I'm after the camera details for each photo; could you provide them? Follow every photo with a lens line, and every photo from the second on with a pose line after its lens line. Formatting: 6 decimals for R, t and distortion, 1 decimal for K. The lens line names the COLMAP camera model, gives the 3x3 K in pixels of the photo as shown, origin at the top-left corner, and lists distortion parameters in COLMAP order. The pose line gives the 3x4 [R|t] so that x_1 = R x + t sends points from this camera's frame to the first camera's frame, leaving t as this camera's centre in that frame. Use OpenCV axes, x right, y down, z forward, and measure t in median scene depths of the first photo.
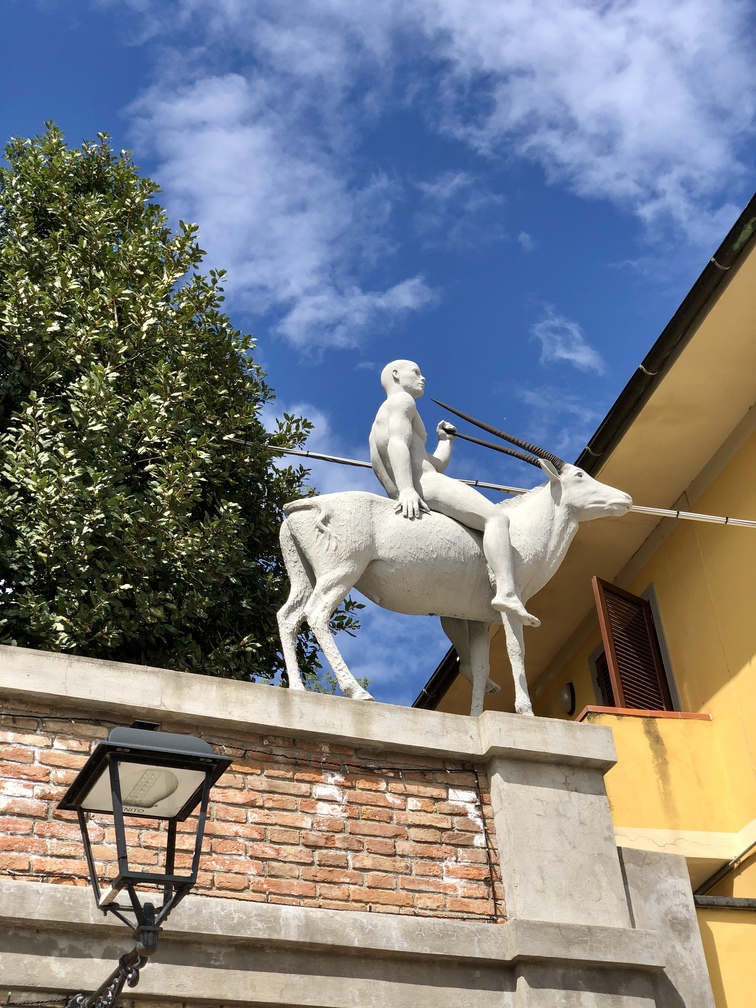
lens RADIAL K [[1528.1, 0, 377.9], [0, 1528.1, 504.4], [0, 0, 1]] dist [0.002180, 0.000000]
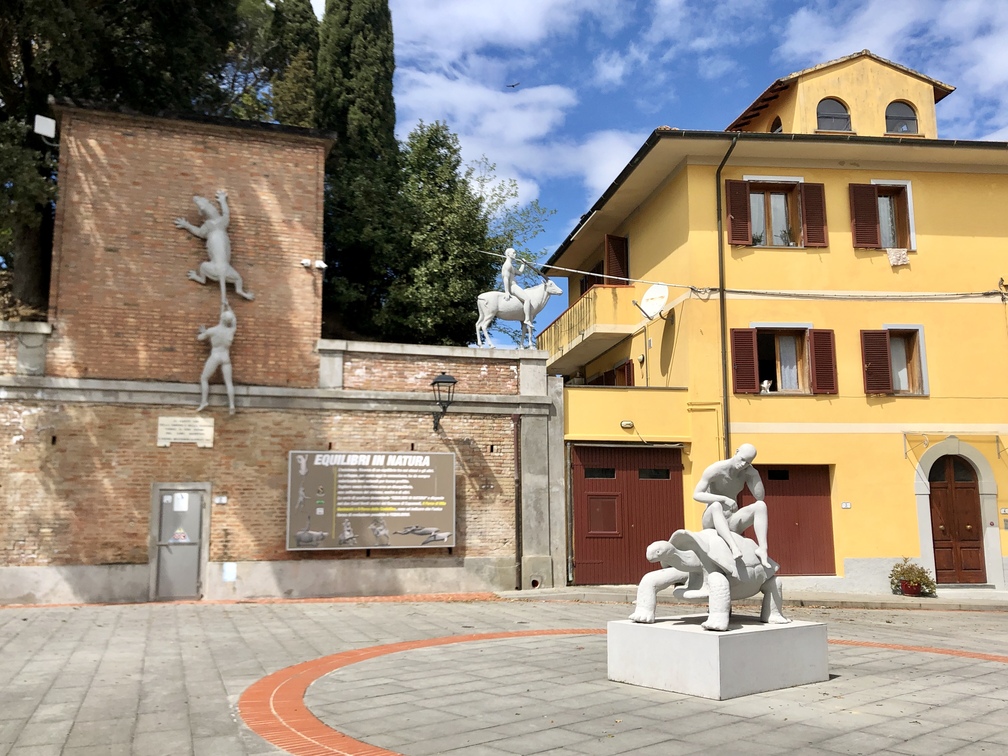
lens RADIAL K [[964.3, 0, 504.3], [0, 964.3, 376.2], [0, 0, 1]] dist [-0.074848, 0.000000]
pose [[0.989085, 0.047888, -0.139348, 0.441774], [0.021308, 0.889284, 0.456859, -1.144325], [0.145798, -0.454842, 0.878557, -1.640535]]
